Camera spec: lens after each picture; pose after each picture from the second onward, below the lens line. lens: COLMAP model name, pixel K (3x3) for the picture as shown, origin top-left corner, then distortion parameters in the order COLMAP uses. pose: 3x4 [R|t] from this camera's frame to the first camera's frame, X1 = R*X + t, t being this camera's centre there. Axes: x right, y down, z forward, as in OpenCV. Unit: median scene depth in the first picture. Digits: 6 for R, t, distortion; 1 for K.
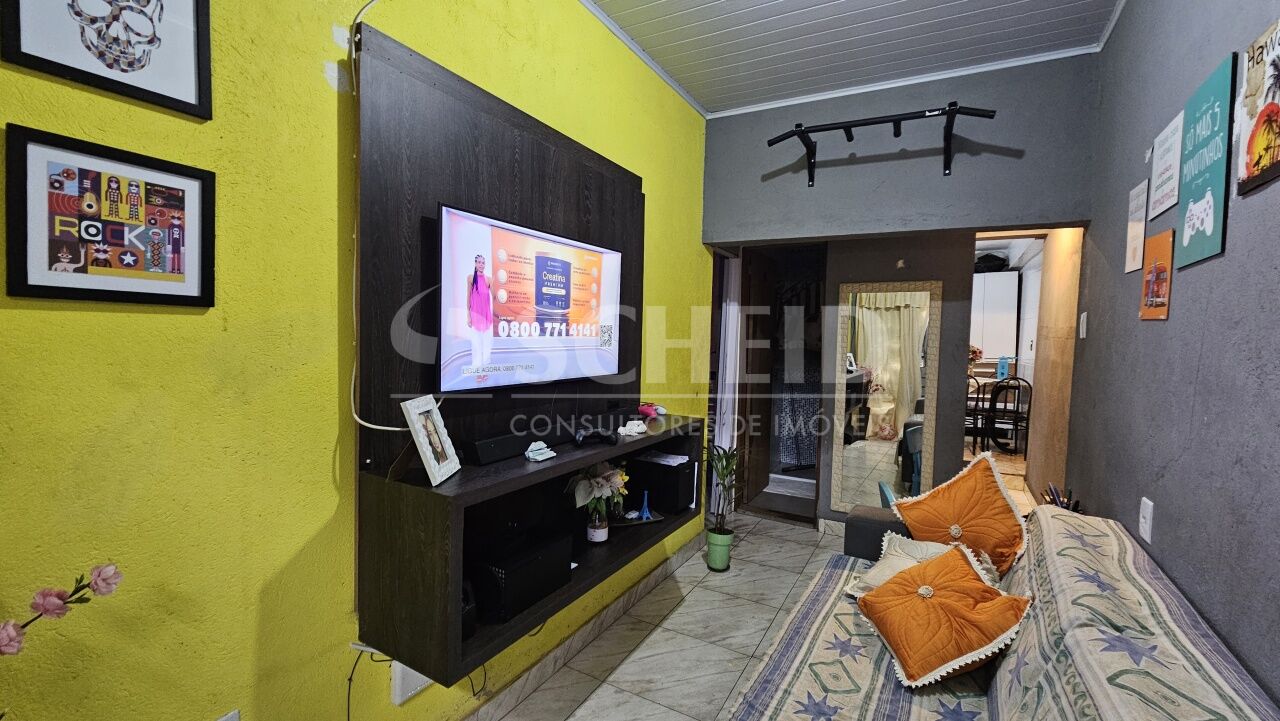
lens RADIAL K [[534.2, 0, 641.7], [0, 534.2, 355.4], [0, 0, 1]] dist [0.000256, 0.001761]
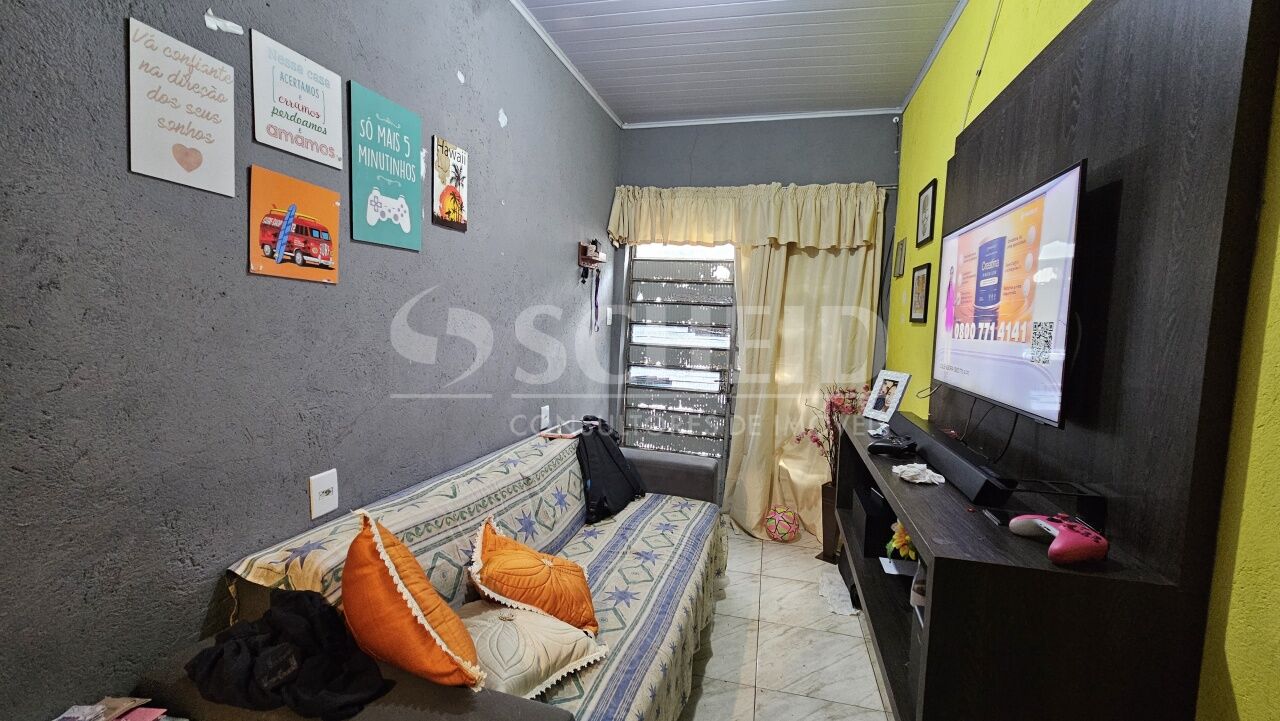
lens RADIAL K [[534.2, 0, 642.6], [0, 534.2, 358.4], [0, 0, 1]] dist [0.000256, 0.001761]
pose [[-0.960269, -0.041759, -0.275935, 0.577360], [-0.074325, 0.991299, 0.108633, -0.060677], [0.268998, 0.124826, -0.955017, 1.742243]]
